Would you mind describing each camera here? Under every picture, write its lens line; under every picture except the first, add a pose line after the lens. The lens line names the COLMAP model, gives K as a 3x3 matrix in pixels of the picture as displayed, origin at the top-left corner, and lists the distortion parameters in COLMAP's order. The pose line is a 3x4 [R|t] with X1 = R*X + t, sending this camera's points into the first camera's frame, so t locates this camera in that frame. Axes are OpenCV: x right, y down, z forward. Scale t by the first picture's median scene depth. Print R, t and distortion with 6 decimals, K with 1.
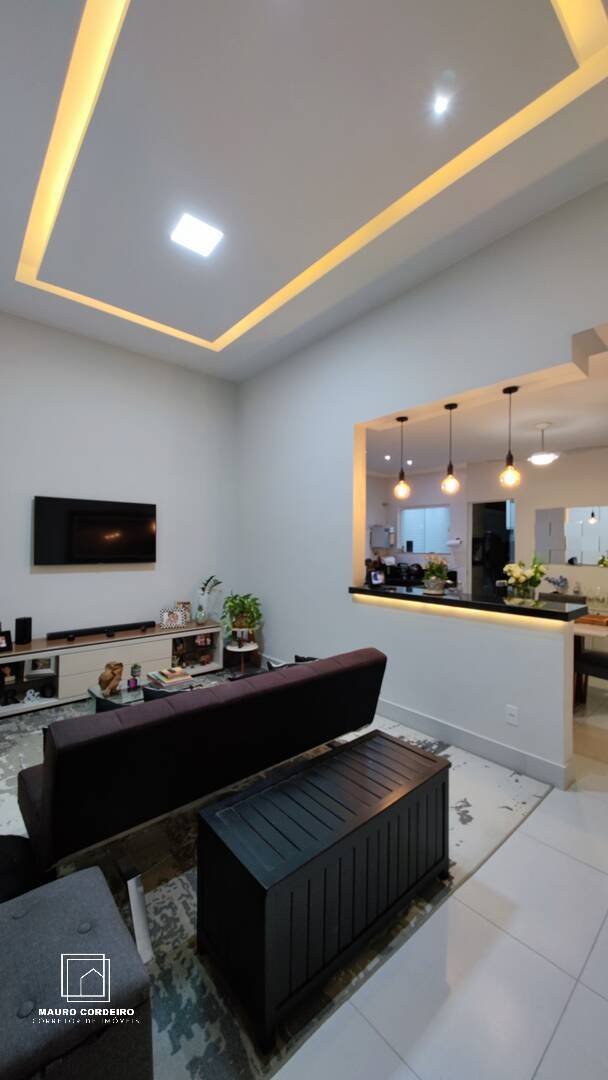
lens RADIAL K [[403.9, 0, 315.7], [0, 403.9, 542.1], [0, 0, 1]] dist [-0.001606, 0.000004]
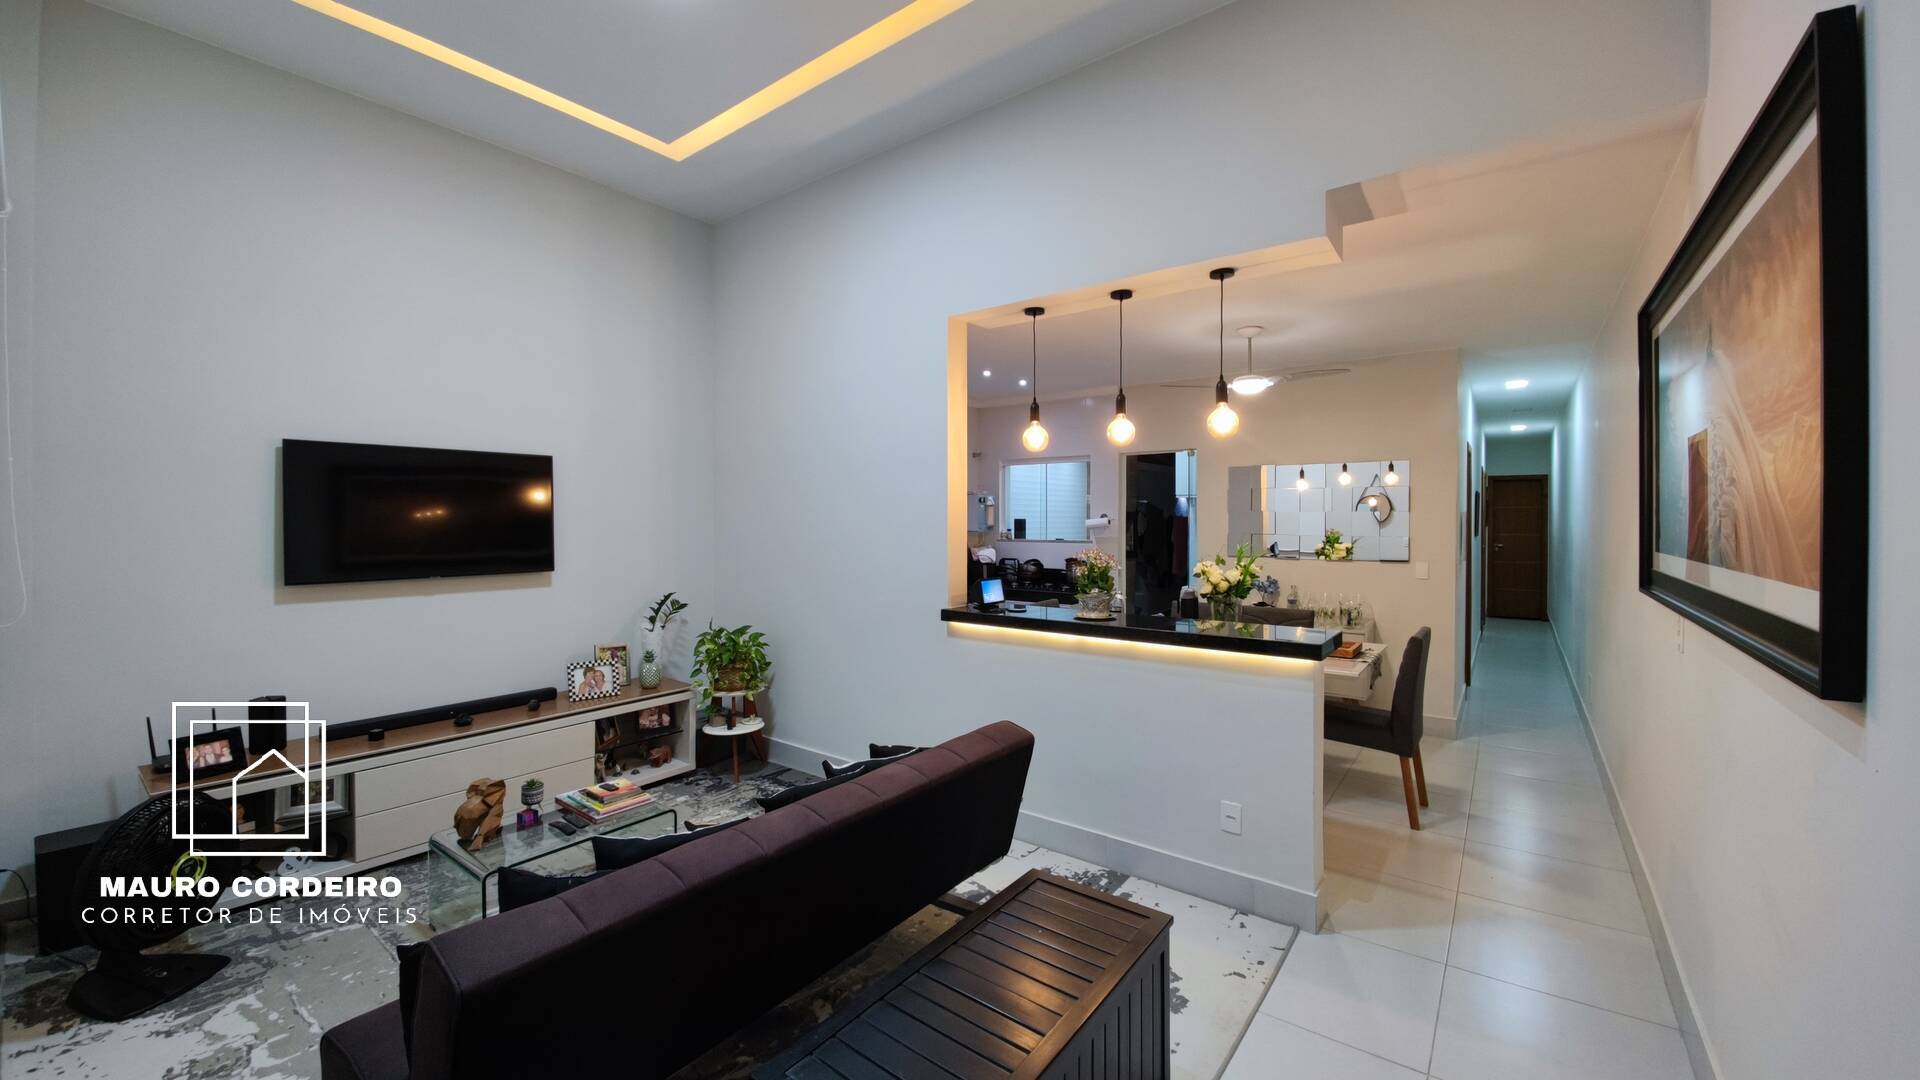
lens RADIAL K [[718.0, 0, 967.9], [0, 718.0, 527.2], [0, 0, 1]] dist [-0.001606, 0.000004]
pose [[0.981369, -0.012111, 0.191753, -0.061863], [0.009096, 0.999821, 0.016596, -0.015866], [-0.191920, -0.014543, 0.981303, 0.020306]]
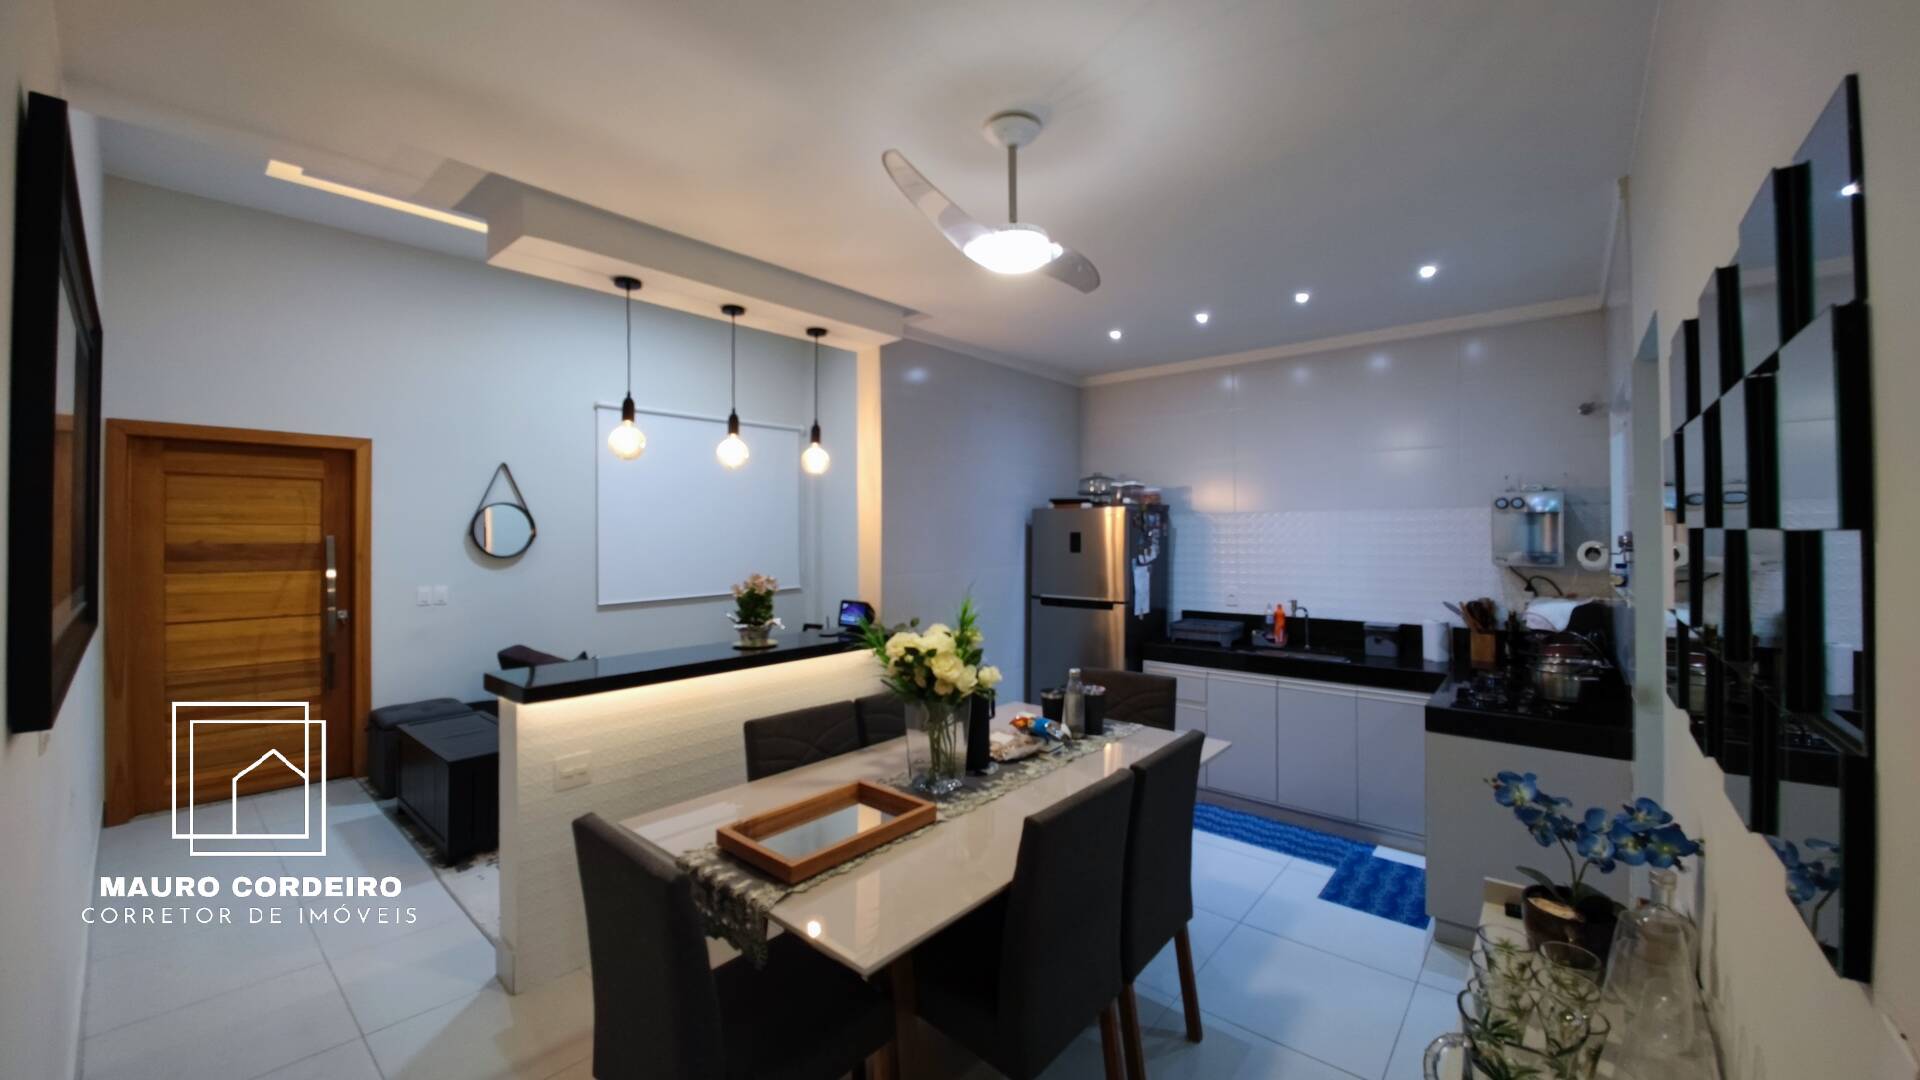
lens RADIAL K [[718.0, 0, 967.9], [0, 718.0, 527.2], [0, 0, 1]] dist [-0.001606, 0.000004]
pose [[0.136230, -0.017138, -0.990529, 1.024968], [0.009345, 0.999828, -0.016014, -0.014895], [0.990633, -0.007075, 0.136367, 0.894339]]
